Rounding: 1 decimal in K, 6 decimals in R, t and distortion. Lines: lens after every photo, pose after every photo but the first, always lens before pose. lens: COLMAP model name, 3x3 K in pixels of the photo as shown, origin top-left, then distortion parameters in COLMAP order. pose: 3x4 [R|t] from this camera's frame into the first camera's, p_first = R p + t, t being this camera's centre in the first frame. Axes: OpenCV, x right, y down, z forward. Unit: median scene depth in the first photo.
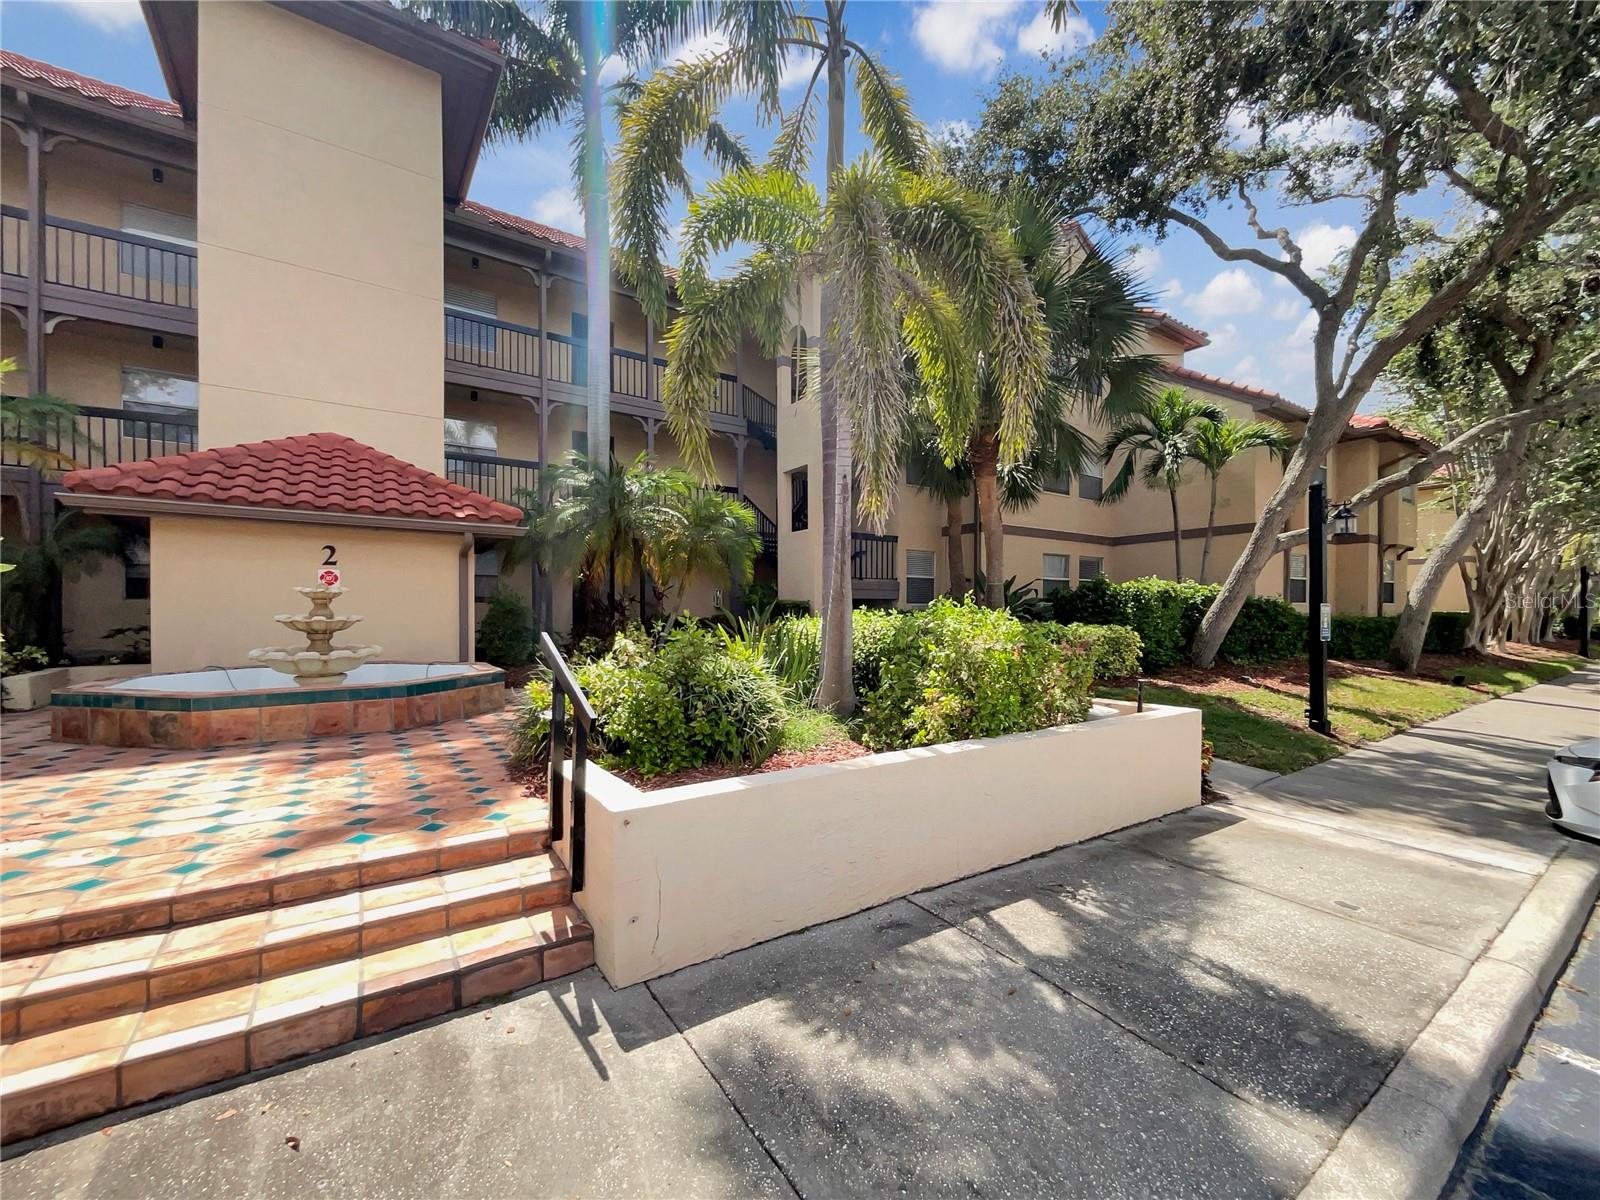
lens RADIAL K [[650.6, 0, 804.3], [0, 650.6, 617.4], [0, 0, 1]] dist [-0.000748, -0.000196]
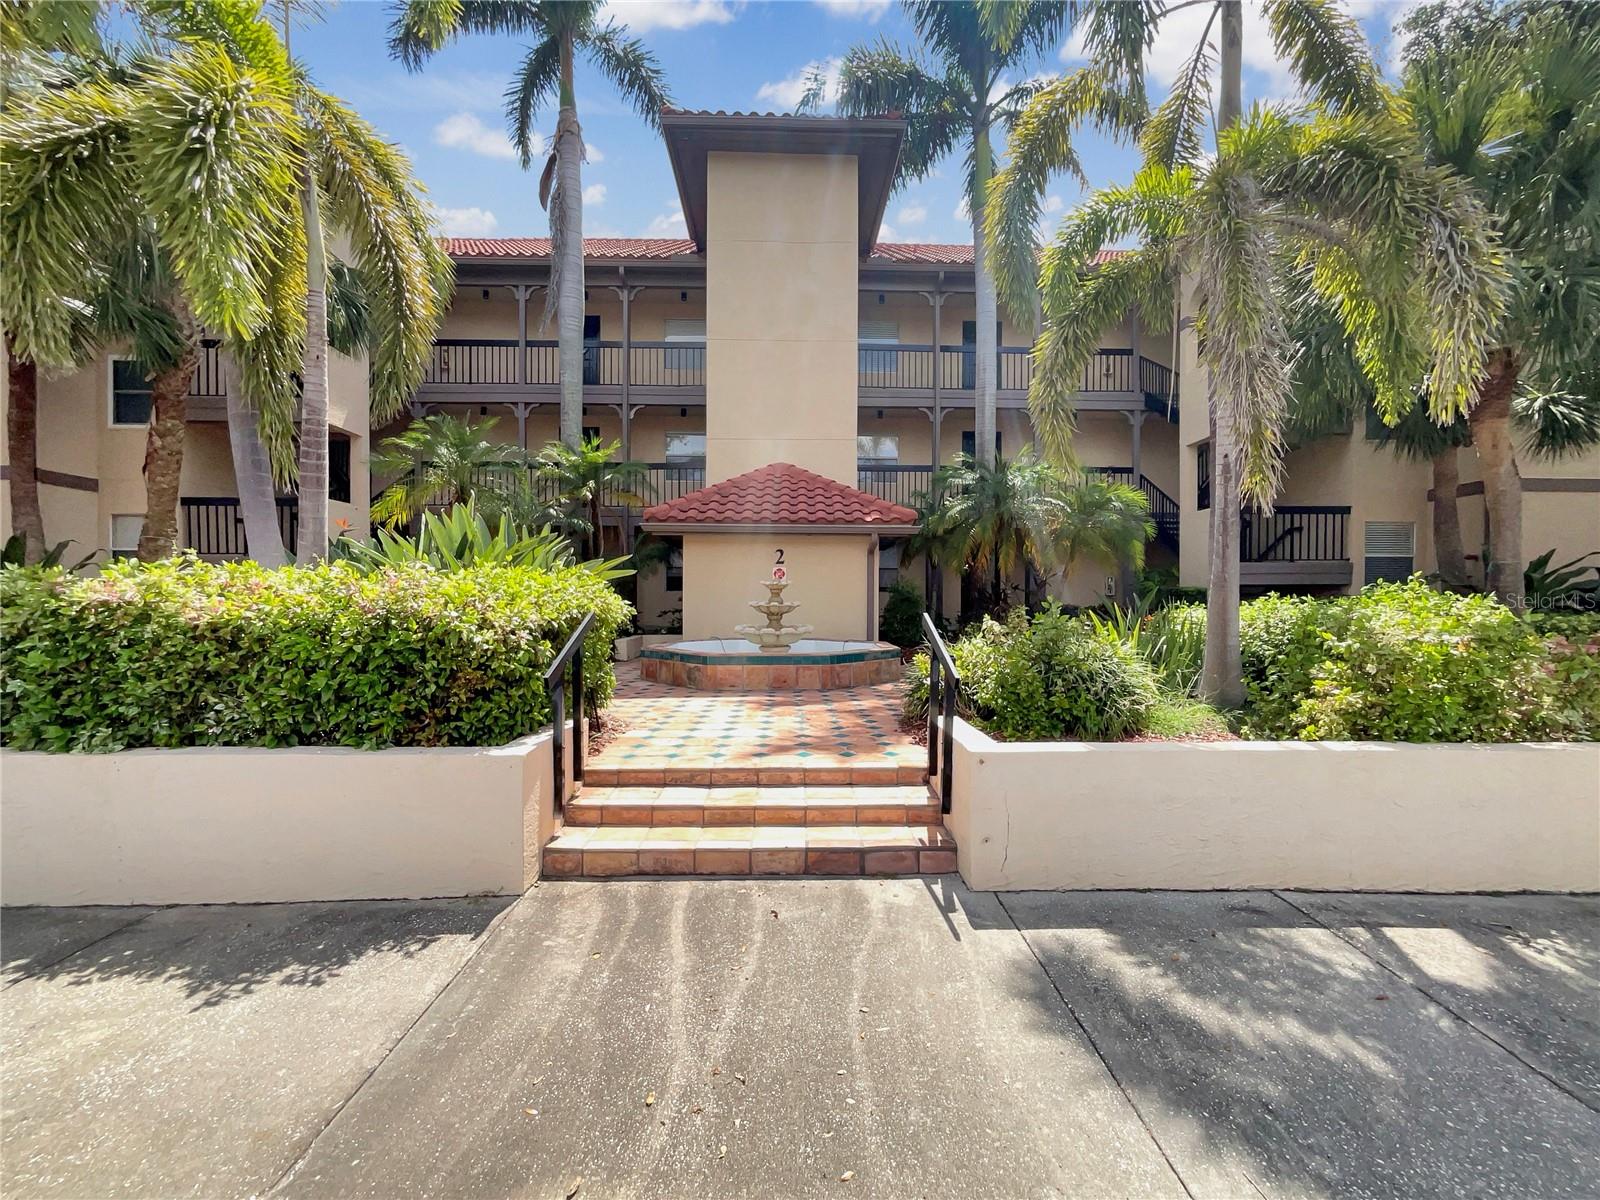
lens RADIAL K [[650.6, 0, 804.3], [0, 650.6, 617.4], [0, 0, 1]] dist [-0.000748, -0.000196]
pose [[0.833712, 0.015181, -0.551992, 0.083296], [-0.006261, 0.999818, 0.018042, 0.007753], [0.552165, -0.011586, 0.833655, -0.151552]]
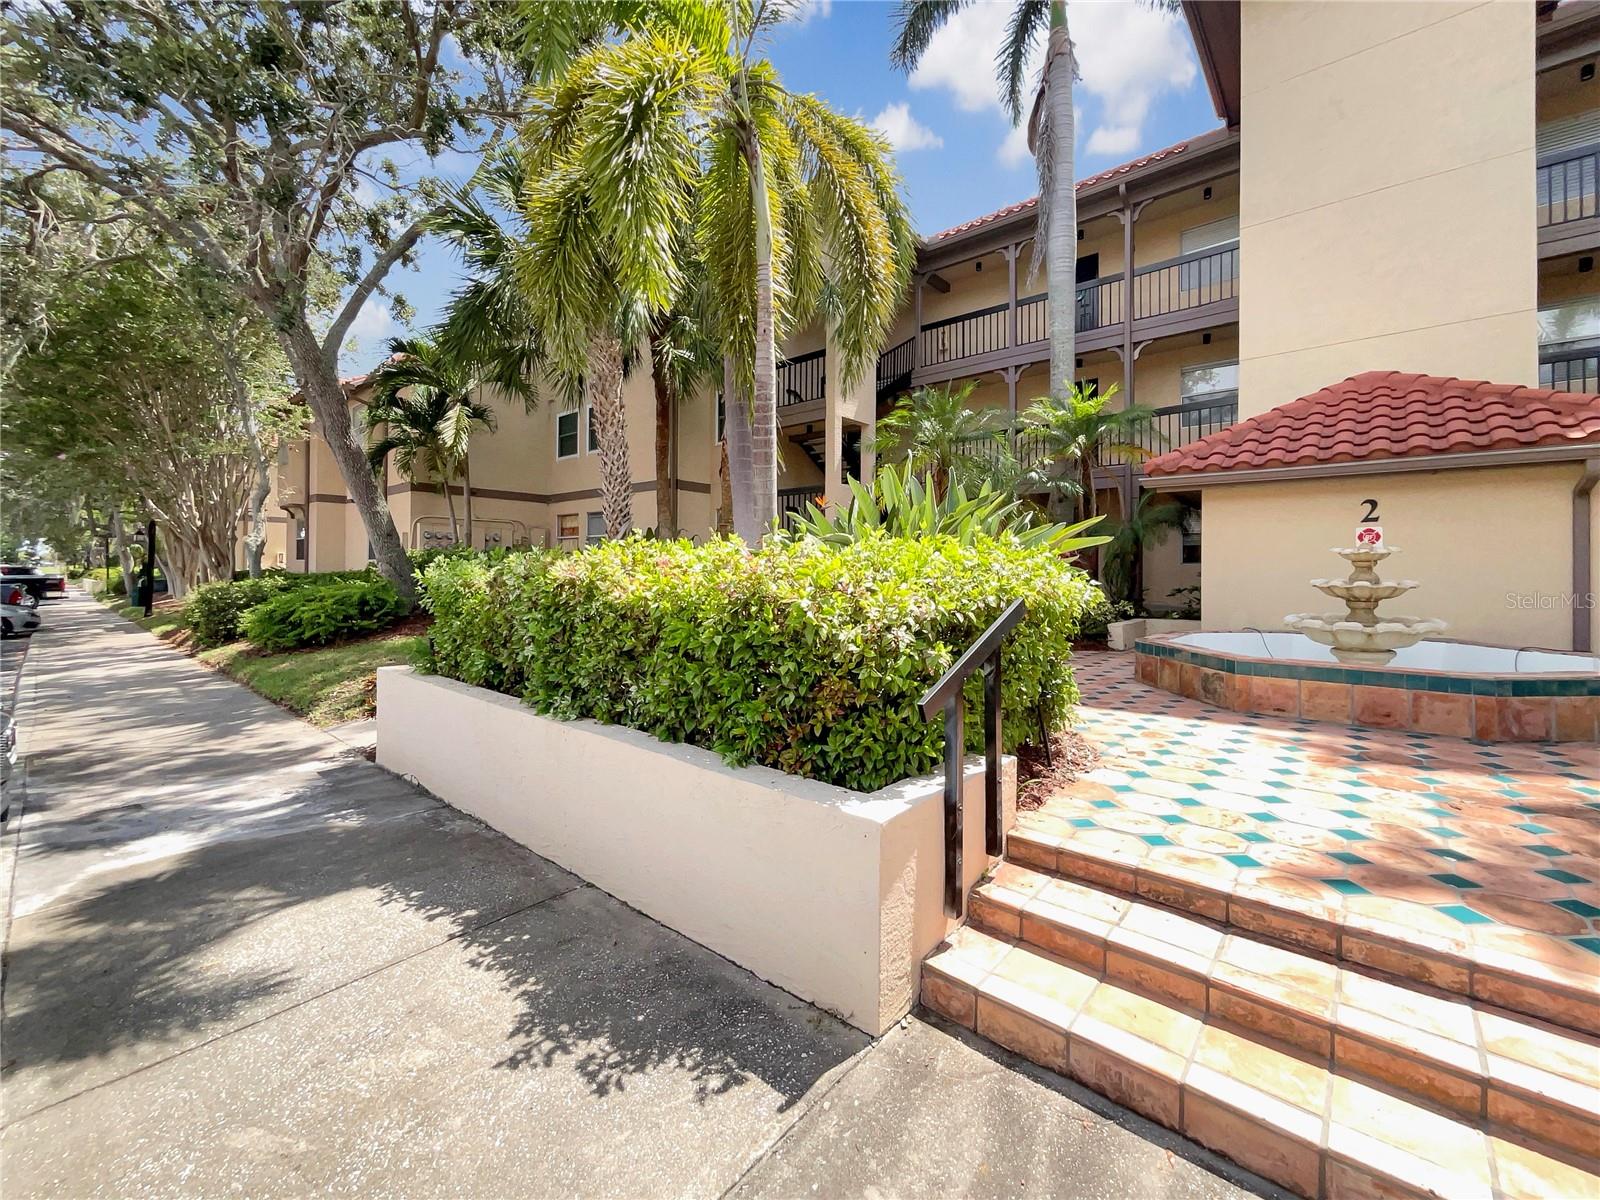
lens RADIAL K [[653.6, 0, 812.8], [0, 653.6, 565.6], [0, 0, 1]] dist [-0.009933, 0.004761]
pose [[0.247399, -0.007646, -0.968883, -0.144008], [-0.014087, 0.999835, -0.011487, -0.004019], [0.968811, 0.016490, 0.247251, 0.127995]]
